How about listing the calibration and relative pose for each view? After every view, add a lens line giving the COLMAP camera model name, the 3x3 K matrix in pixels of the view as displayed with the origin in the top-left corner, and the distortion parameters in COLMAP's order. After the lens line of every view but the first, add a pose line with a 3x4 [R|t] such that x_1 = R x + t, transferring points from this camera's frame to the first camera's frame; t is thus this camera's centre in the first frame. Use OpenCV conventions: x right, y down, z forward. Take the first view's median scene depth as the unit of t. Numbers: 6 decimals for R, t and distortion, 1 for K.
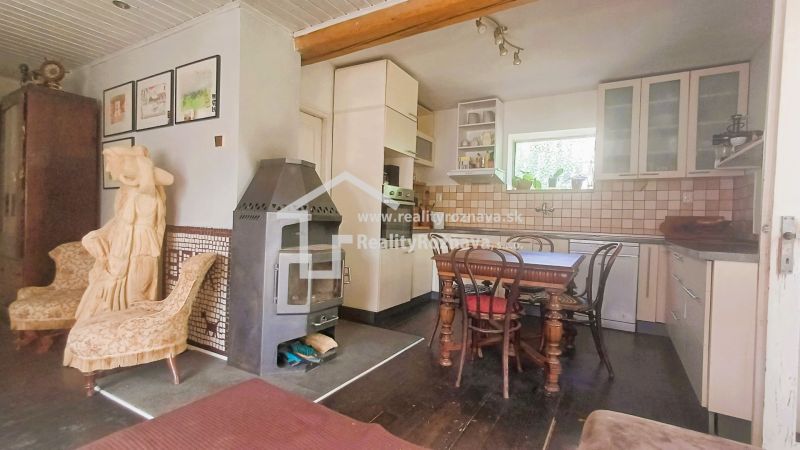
lens RADIAL K [[367.0, 0, 408.4], [0, 367.0, 225.9], [0, 0, 1]] dist [0.007778, -0.003028]
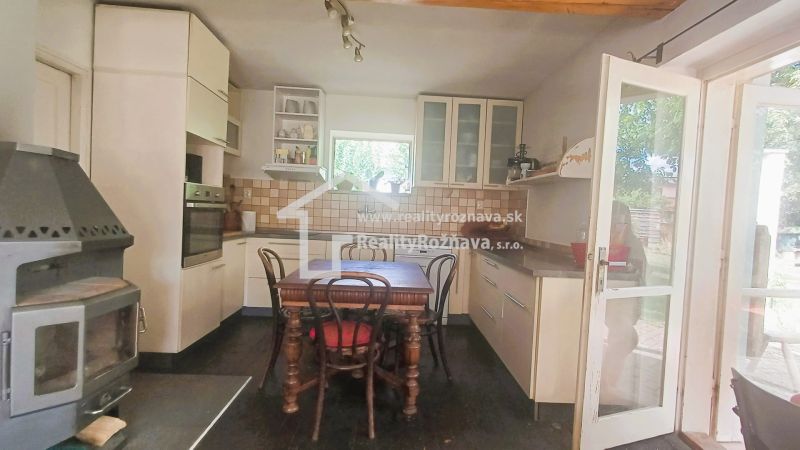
lens RADIAL K [[367.0, 0, 401.3], [0, 367.0, 223.4], [0, 0, 1]] dist [0.007778, -0.003028]
pose [[0.845258, -0.012263, 0.534217, -0.105264], [-0.010964, 0.999128, 0.040282, -0.069347], [-0.534245, -0.039906, 0.844387, 0.142573]]
